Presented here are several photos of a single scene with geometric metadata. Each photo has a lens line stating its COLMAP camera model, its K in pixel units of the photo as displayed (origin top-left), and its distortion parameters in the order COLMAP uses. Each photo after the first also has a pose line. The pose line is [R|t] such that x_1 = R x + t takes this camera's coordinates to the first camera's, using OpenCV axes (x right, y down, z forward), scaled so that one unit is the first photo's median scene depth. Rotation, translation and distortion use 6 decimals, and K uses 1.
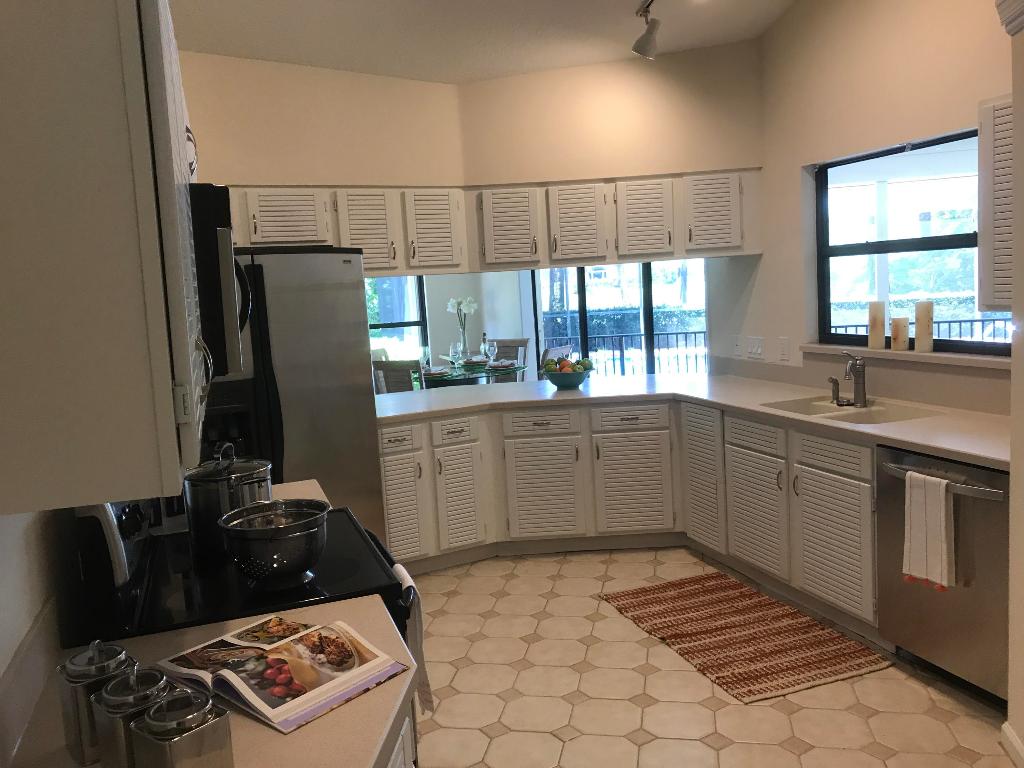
lens RADIAL K [[854.2, 0, 509.0], [0, 854.2, 365.5], [0, 0, 1]] dist [0.004191, -0.008990]
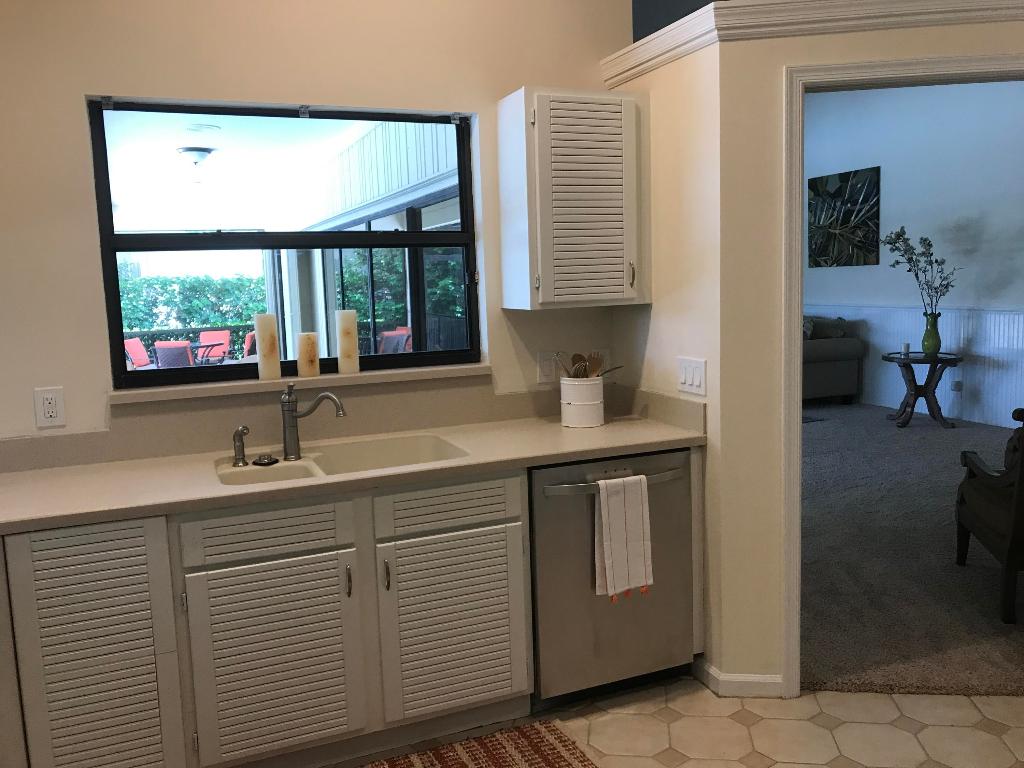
lens RADIAL K [[832.3, 0, 512.1], [0, 832.3, 374.9], [0, 0, 1]] dist [0.043156, -0.072804]
pose [[-0.059620, -0.053157, 0.996805, -0.286094], [0.133572, 0.989176, 0.060739, -0.038235], [-0.989244, 0.136766, -0.051875, 0.816681]]
